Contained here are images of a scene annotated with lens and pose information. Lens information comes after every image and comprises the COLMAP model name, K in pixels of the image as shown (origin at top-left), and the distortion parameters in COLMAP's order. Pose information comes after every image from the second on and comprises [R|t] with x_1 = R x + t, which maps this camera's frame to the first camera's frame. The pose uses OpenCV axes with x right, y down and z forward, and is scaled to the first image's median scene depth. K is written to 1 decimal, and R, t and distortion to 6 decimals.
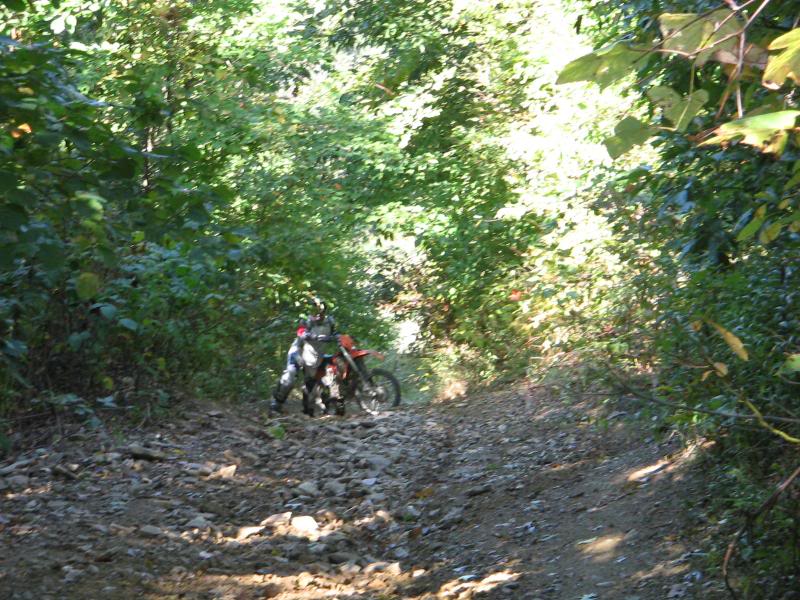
lens RADIAL K [[2333.3, 0, 396.2], [0, 2333.3, 297.0], [0, 0, 1]] dist [0.405670, 0.000000]
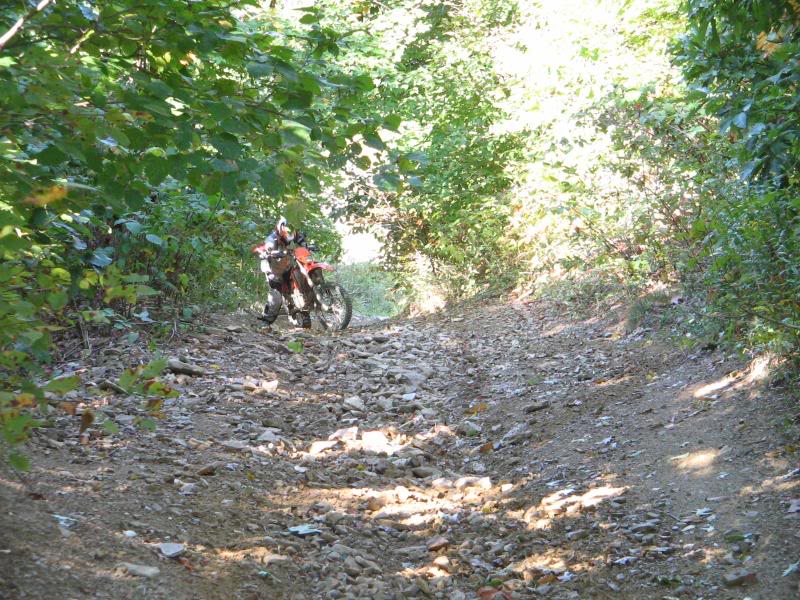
lens RADIAL K [[2333.3, 0, 401.2], [0, 2333.3, 307.4], [0, 0, 1]] dist [0.405670, 0.000000]
pose [[0.999266, 0.002428, 0.038224, -0.046336], [-0.004069, 0.999071, 0.042908, -0.003056], [-0.038084, -0.043032, 0.998348, -0.012607]]
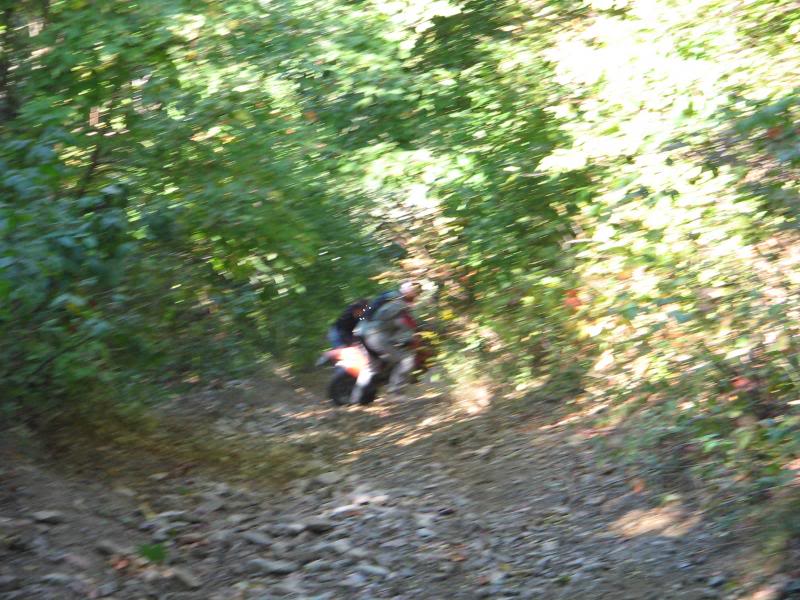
lens RADIAL K [[2333.3, 0, 403.8], [0, 2333.3, 299.6], [0, 0, 1]] dist [0.405670, 0.000000]
pose [[0.999762, 0.020714, -0.006883, 0.013148], [-0.020472, 0.999232, 0.033416, -0.025172], [0.007570, -0.033267, 0.999418, 0.456127]]
